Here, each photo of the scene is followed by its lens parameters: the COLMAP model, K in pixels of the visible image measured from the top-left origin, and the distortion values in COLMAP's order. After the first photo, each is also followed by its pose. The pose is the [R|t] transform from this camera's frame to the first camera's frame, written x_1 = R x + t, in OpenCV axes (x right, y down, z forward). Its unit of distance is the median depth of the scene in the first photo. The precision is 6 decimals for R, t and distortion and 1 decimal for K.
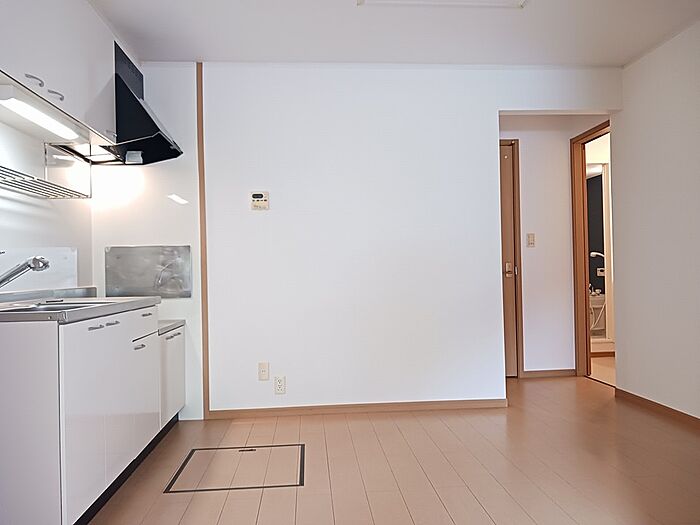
lens RADIAL K [[548.4, 0, 350.2], [0, 548.4, 265.2], [0, 0, 1]] dist [0.002957, 0.001705]
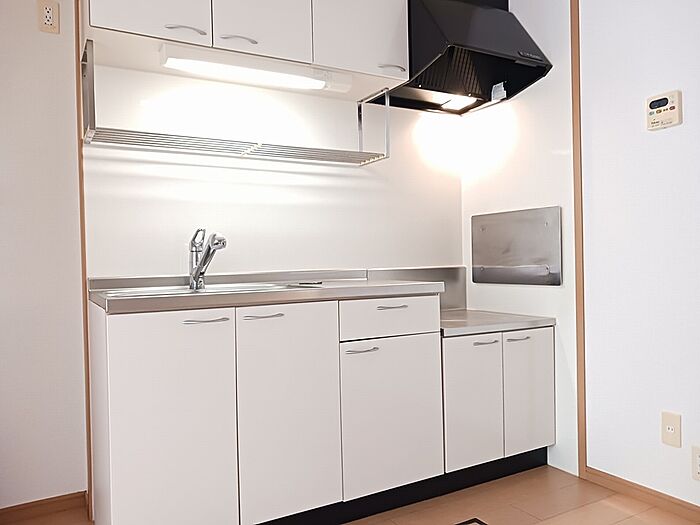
lens RADIAL K [[548.4, 0, 350.2], [0, 548.4, 265.2], [0, 0, 1]] dist [0.002957, 0.001705]
pose [[0.431613, 0.016119, -0.901915, 0.191740], [0.025485, 0.999223, 0.030054, 0.009027], [0.901699, -0.035958, 0.430866, 0.492069]]
